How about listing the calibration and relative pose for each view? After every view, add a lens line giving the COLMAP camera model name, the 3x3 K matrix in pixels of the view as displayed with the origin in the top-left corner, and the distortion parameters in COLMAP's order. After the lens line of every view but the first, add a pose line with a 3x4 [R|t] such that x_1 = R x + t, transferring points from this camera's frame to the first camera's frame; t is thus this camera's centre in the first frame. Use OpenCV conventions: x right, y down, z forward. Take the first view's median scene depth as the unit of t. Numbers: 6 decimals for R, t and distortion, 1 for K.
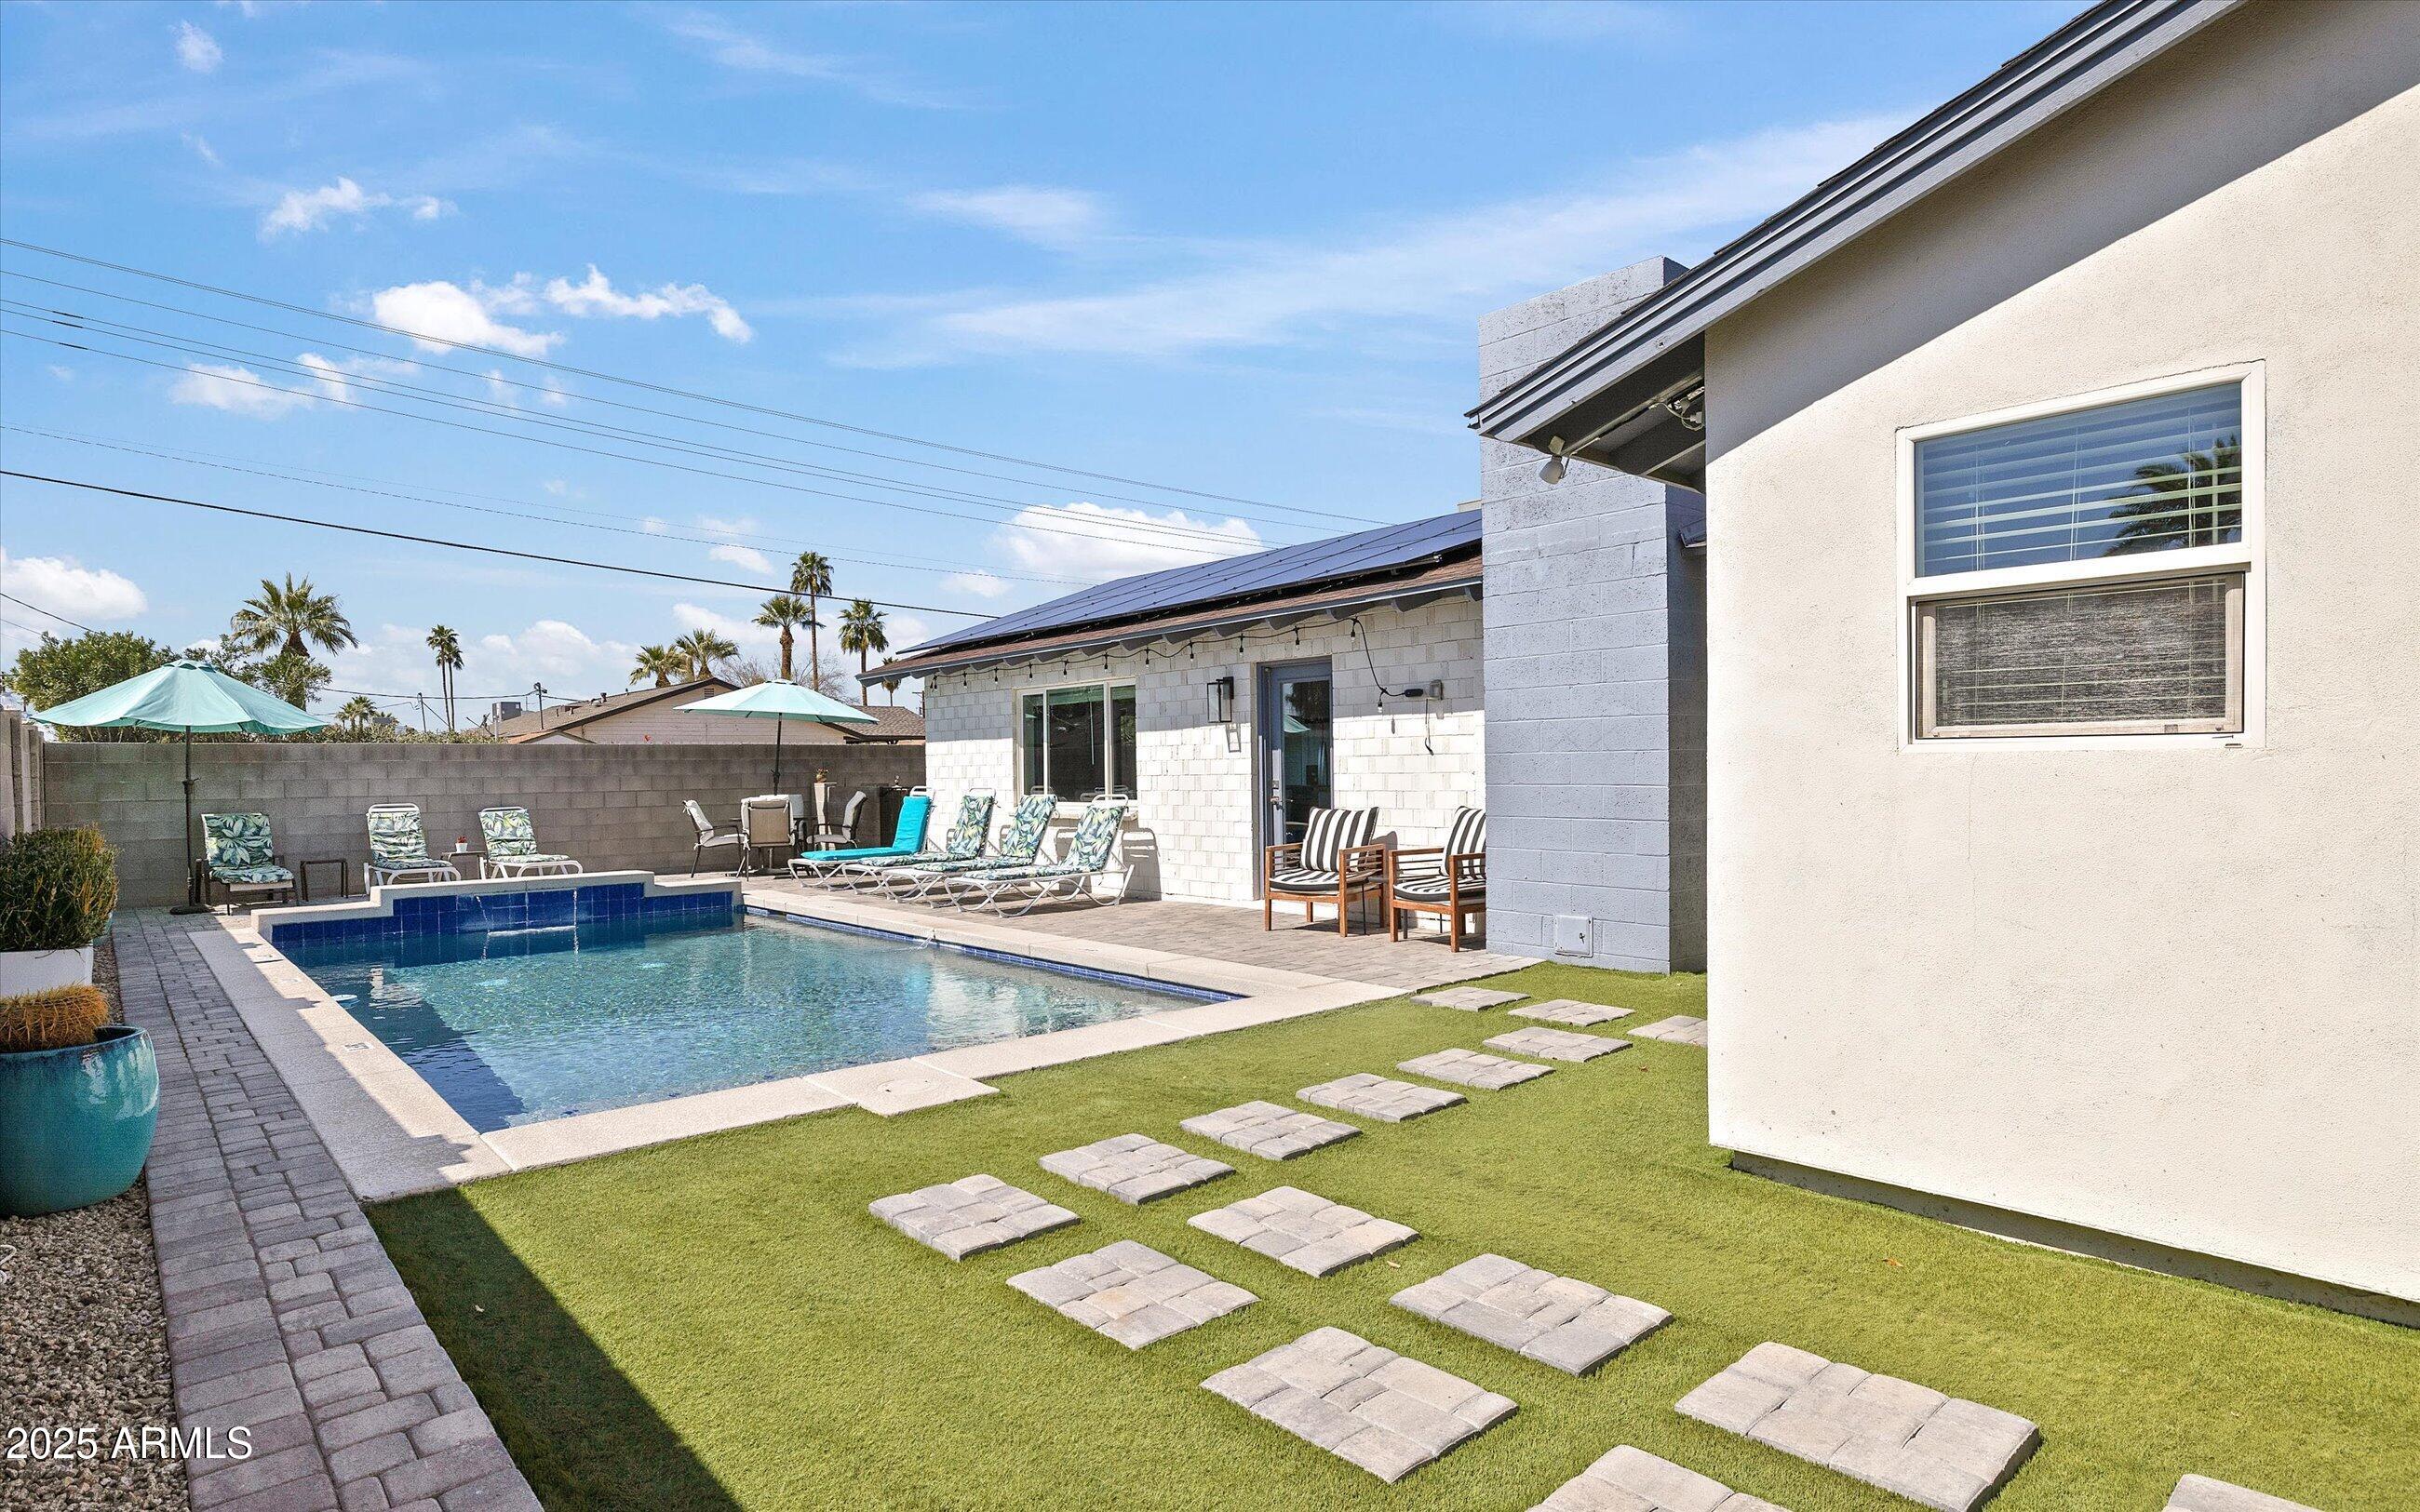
lens RADIAL K [[1223.9, 0, 1206.0], [0, 1223.9, 770.0], [0, 0, 1]] dist [-0.006402, -0.000240]
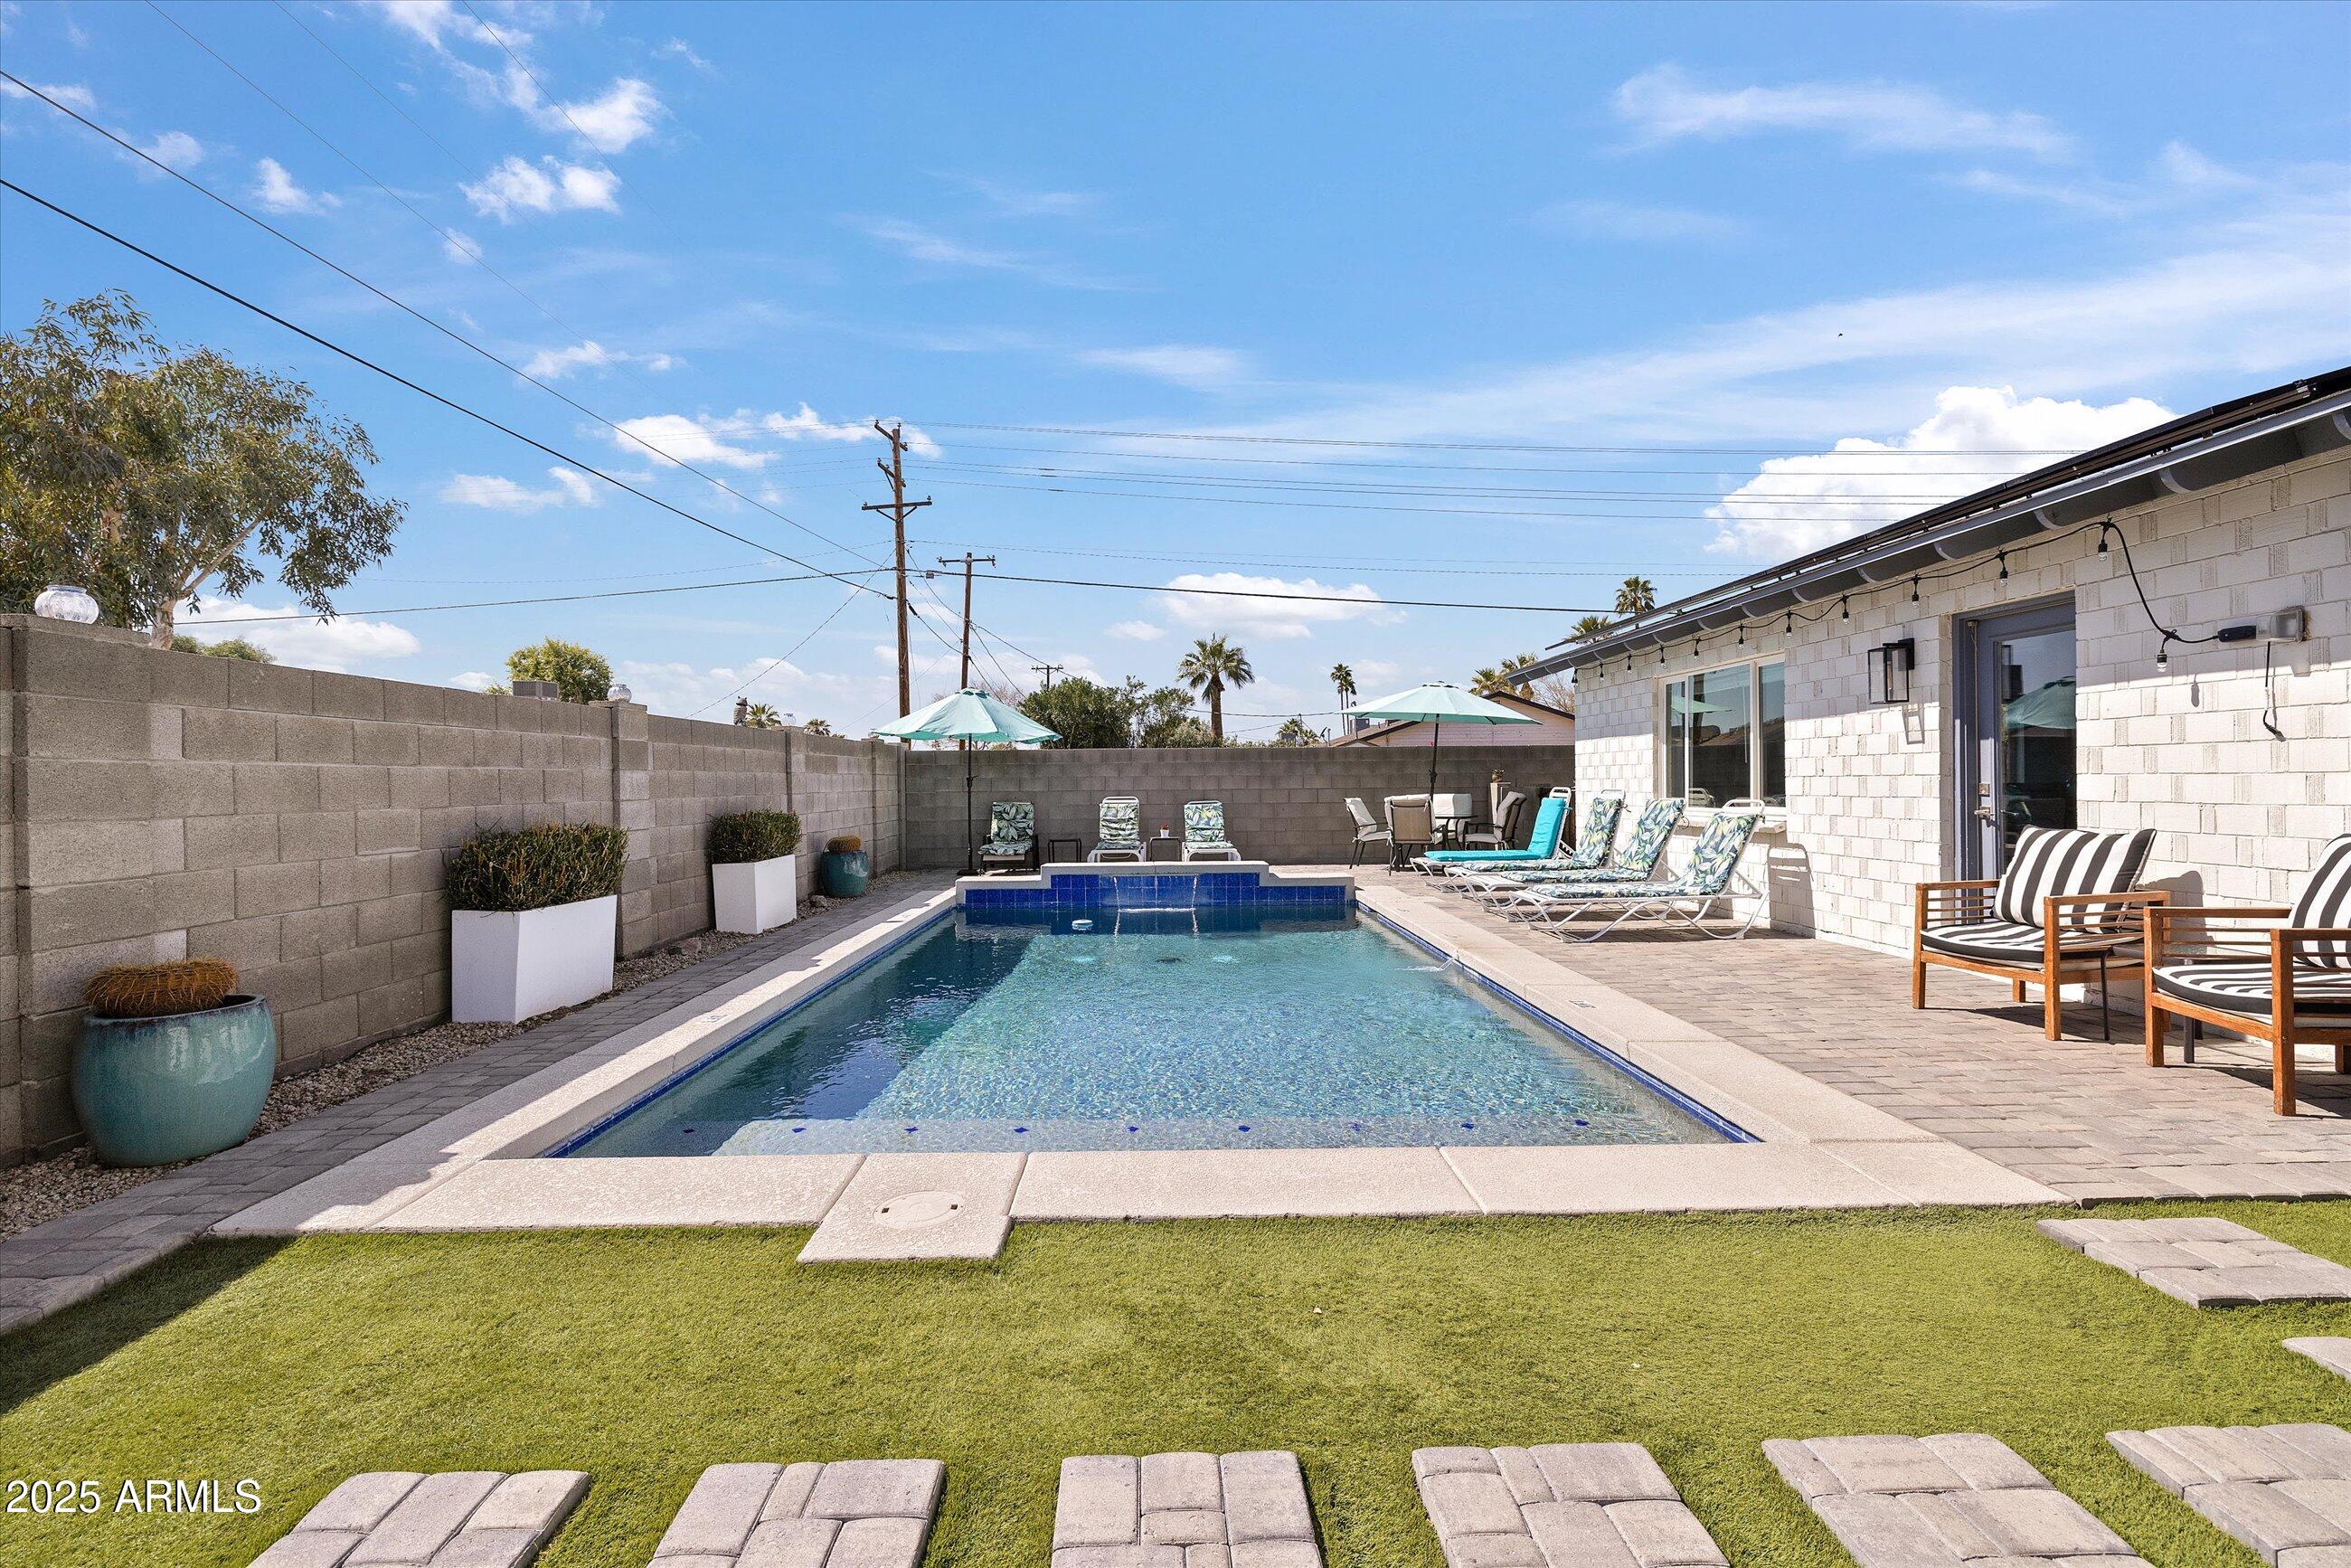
lens RADIAL K [[1053.6, 0, 1174.1], [0, 1053.6, 777.4], [0, 0, 1]] dist [0.003945, 0.000362]
pose [[0.750088, 0.004490, -0.661323, 0.102136], [-0.001094, 0.999984, 0.005549, 0.002039], [0.661337, -0.003439, 0.750081, 0.242142]]
